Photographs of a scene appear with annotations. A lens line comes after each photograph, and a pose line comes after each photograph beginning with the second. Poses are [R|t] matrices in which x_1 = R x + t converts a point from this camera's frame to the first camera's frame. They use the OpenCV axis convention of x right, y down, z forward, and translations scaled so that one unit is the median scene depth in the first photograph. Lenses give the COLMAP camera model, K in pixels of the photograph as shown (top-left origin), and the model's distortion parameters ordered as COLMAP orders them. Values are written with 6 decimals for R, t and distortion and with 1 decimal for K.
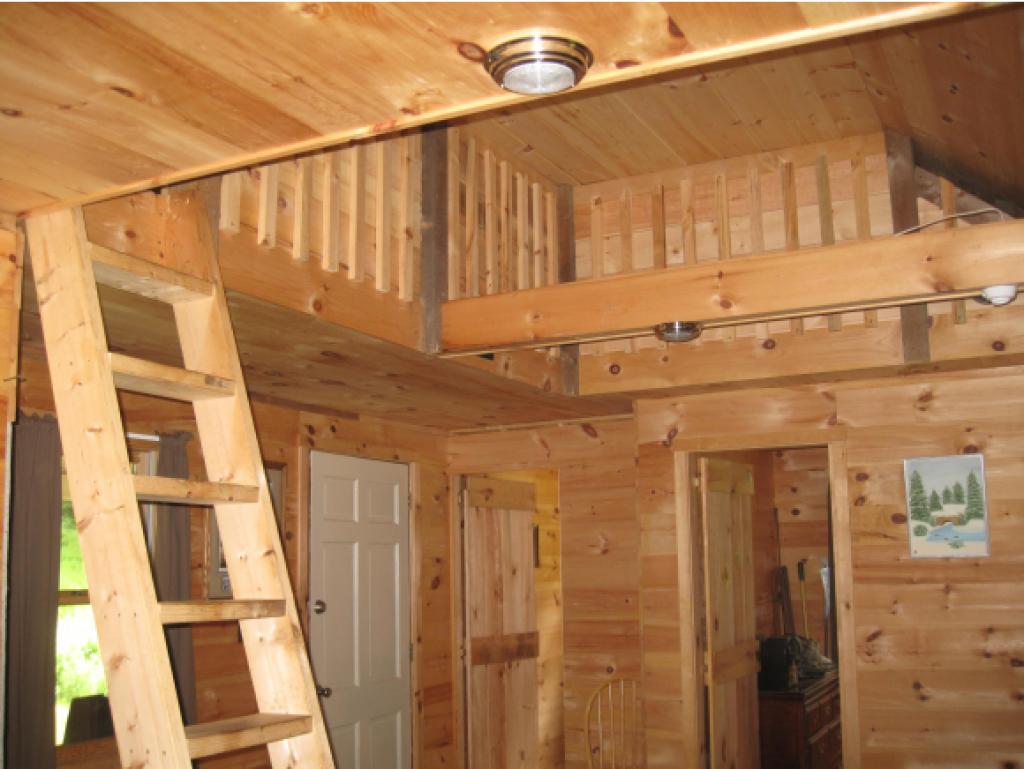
lens RADIAL K [[1090.9, 0, 512.0], [0, 1090.9, 384.5], [0, 0, 1]] dist [-0.130354, 0.042700]
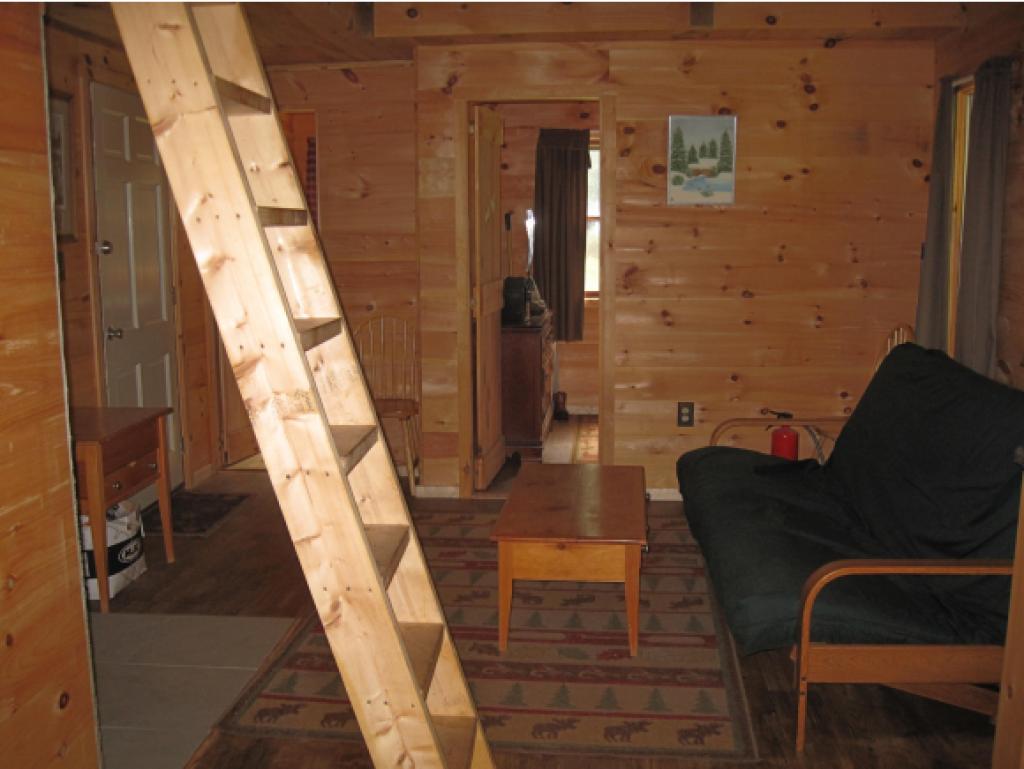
lens RADIAL K [[1090.9, 0, 512.0], [0, 1090.9, 384.5], [0, 0, 1]] dist [-0.130354, 0.042700]
pose [[0.925839, -0.045822, 0.375131, -0.218291], [-0.068525, 0.955814, 0.285875, 0.025516], [-0.371655, -0.290380, 0.881789, -0.017948]]
